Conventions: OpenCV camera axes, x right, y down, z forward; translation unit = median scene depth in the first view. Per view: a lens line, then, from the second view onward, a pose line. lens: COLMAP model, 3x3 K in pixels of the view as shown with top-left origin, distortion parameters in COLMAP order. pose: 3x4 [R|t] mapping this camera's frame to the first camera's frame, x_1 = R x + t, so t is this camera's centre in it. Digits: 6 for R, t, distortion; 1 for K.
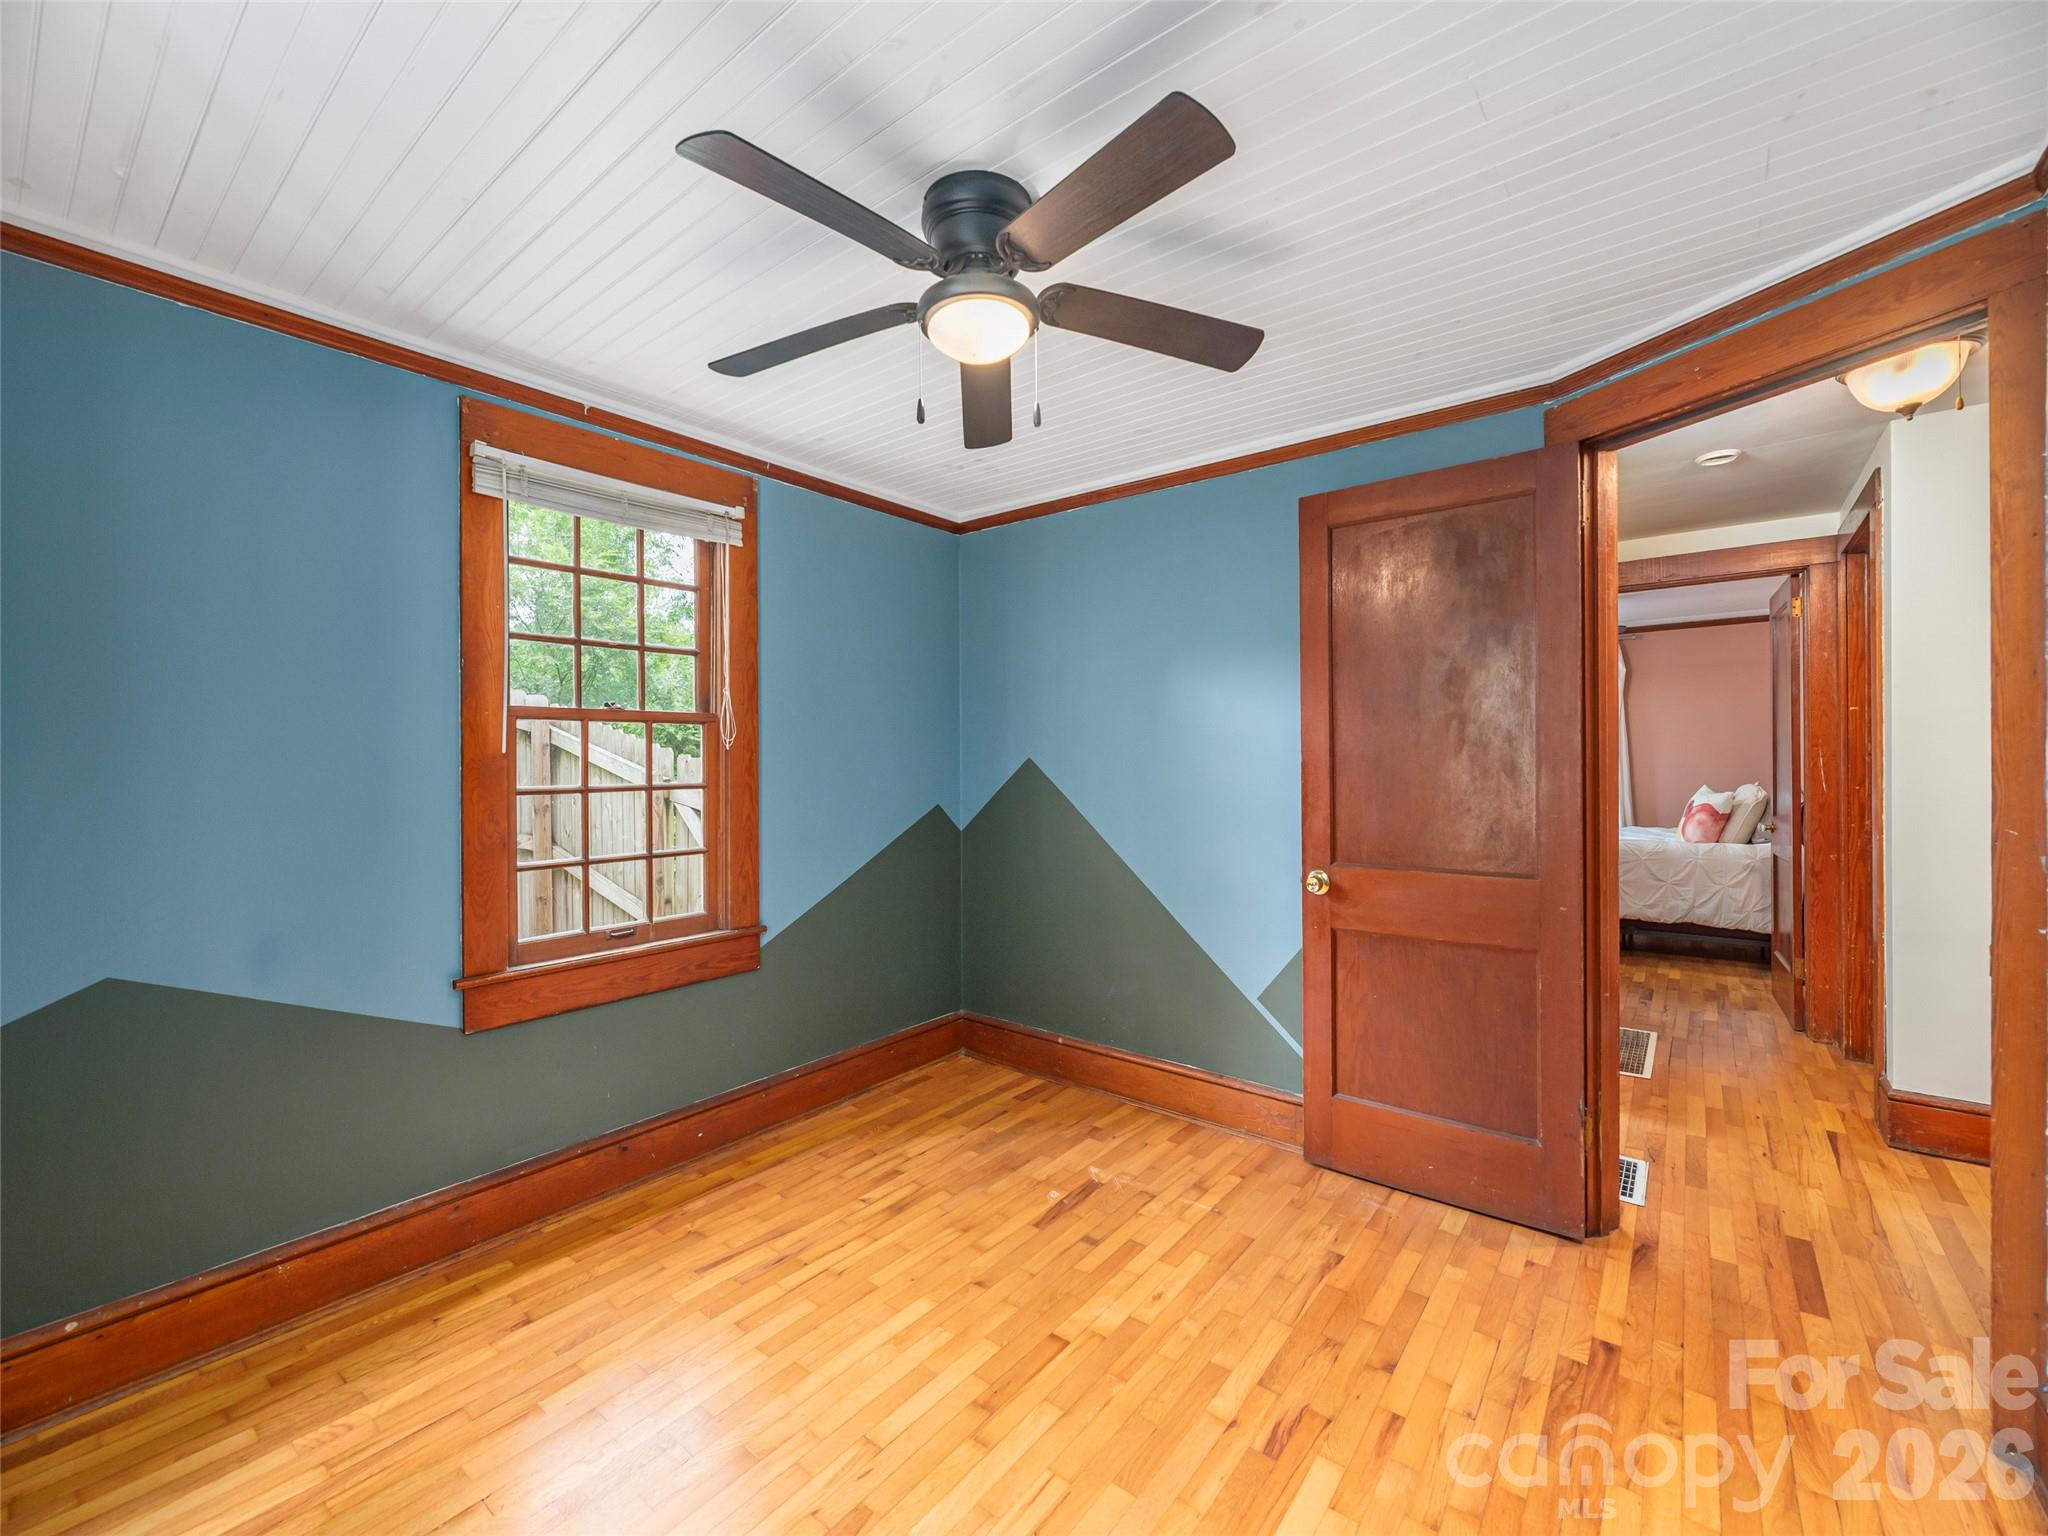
lens RADIAL K [[845.1, 0, 1021.6], [0, 845.1, 761.7], [0, 0, 1]] dist [0.000559, -0.000285]
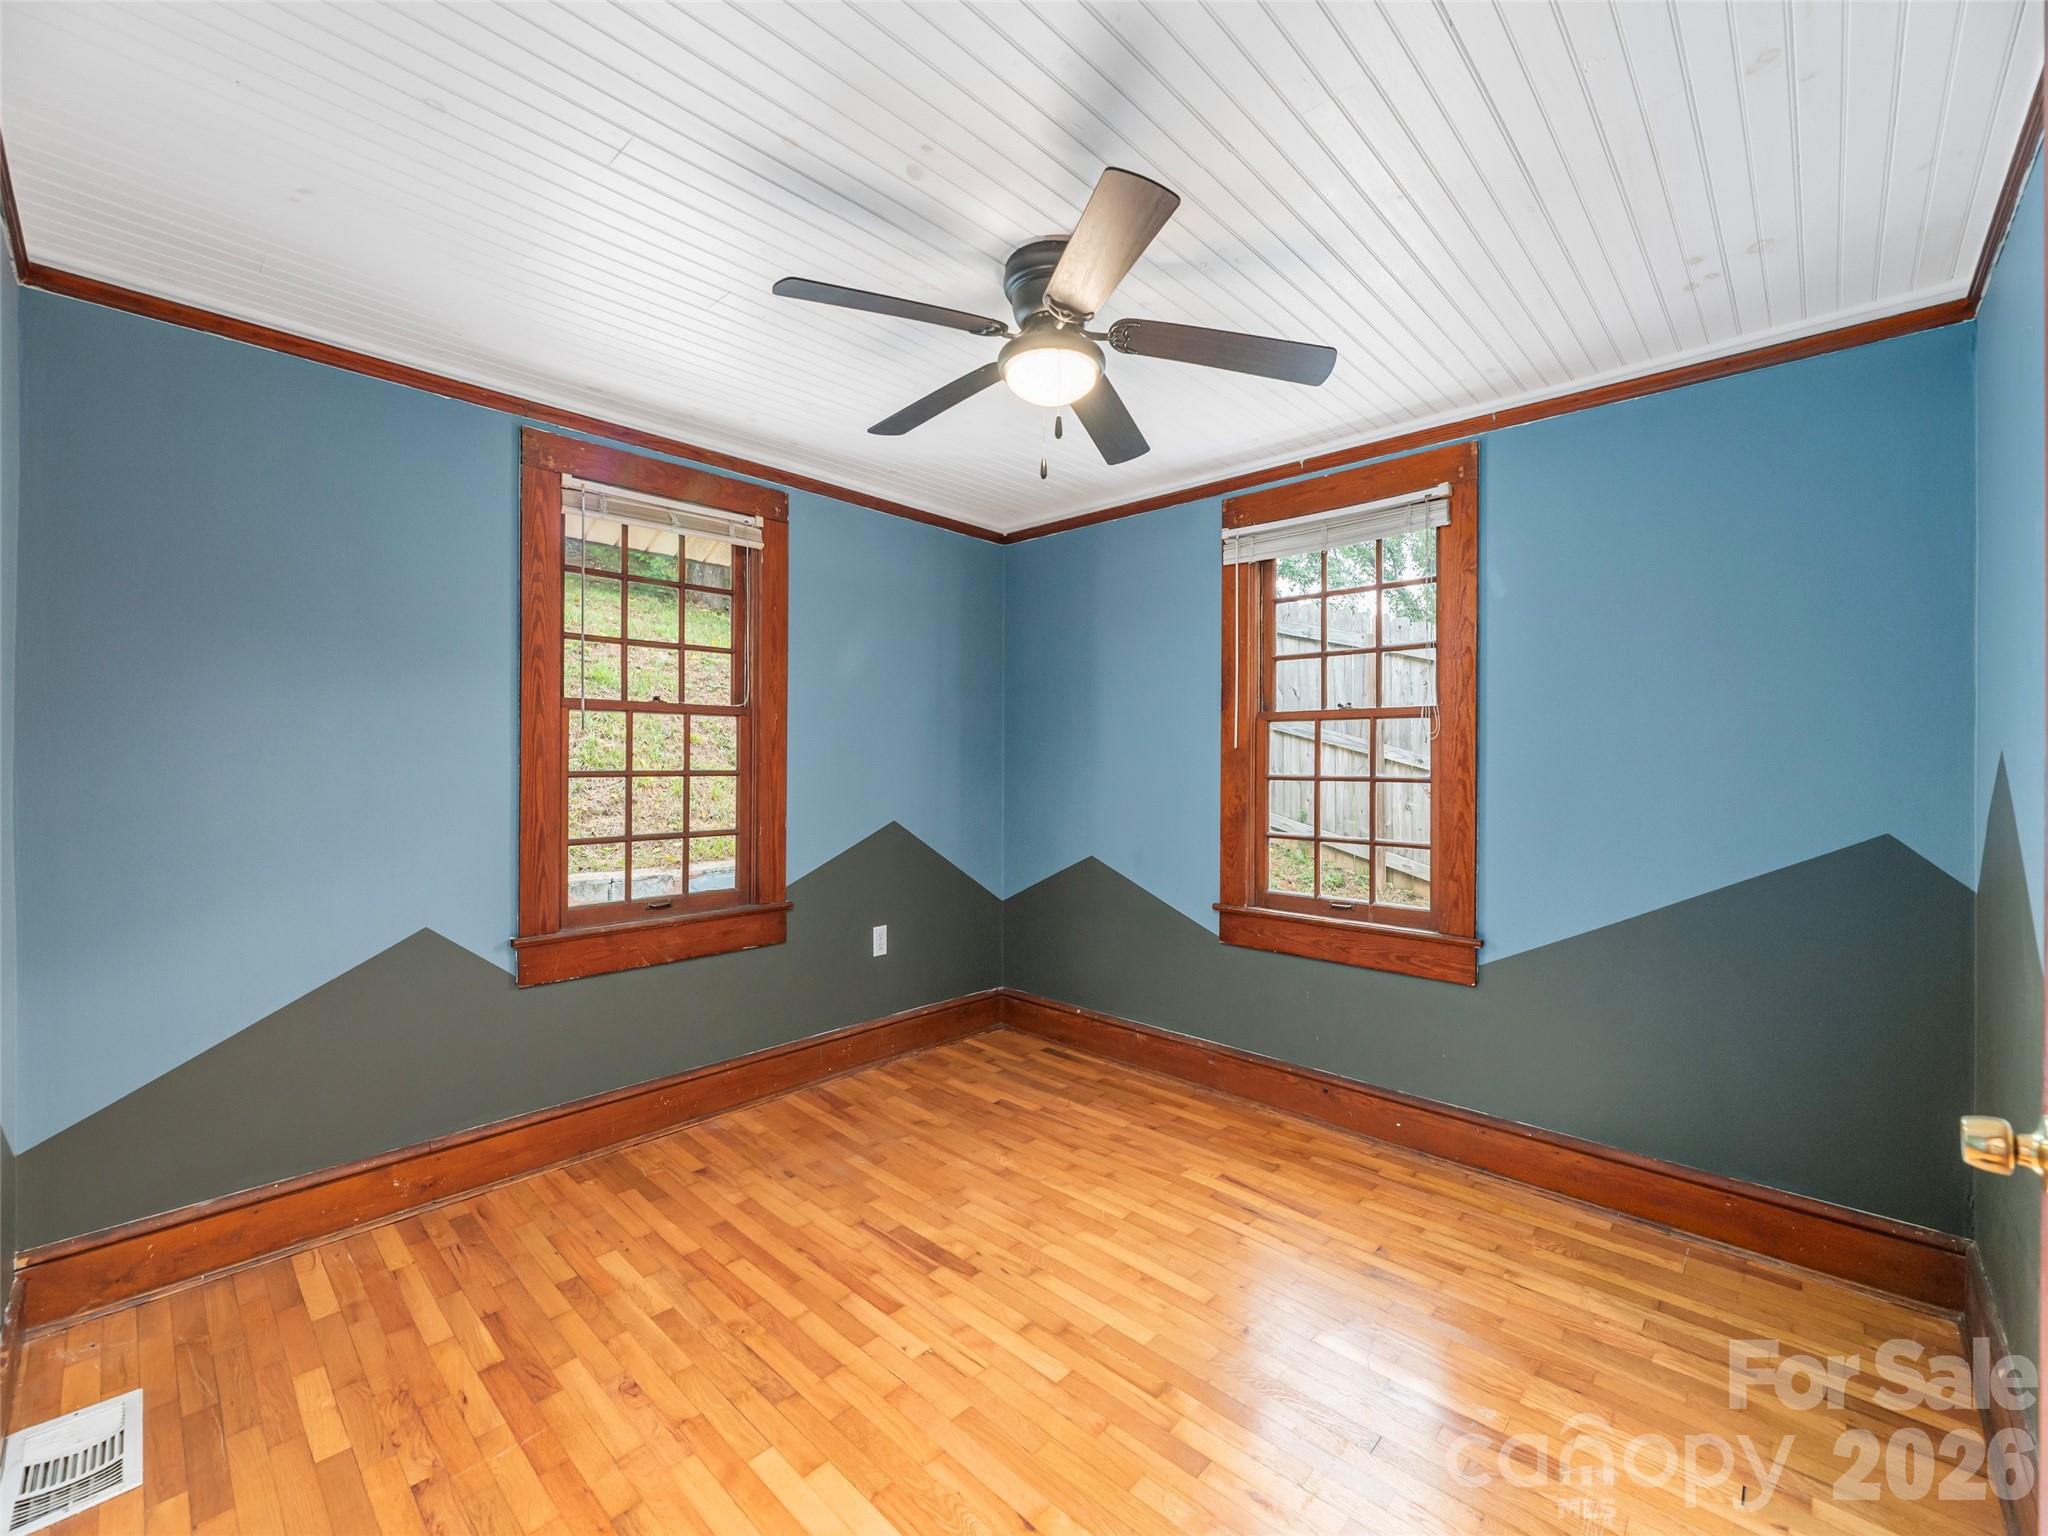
lens RADIAL K [[845.1, 0, 1027.7], [0, 845.1, 759.7], [0, 0, 1]] dist [0.000559, -0.000285]
pose [[-0.073977, 0.009921, -0.997211, 0.700002], [-0.000973, 0.999949, 0.010020, -0.005021], [0.997259, 0.001711, -0.073963, 0.673421]]
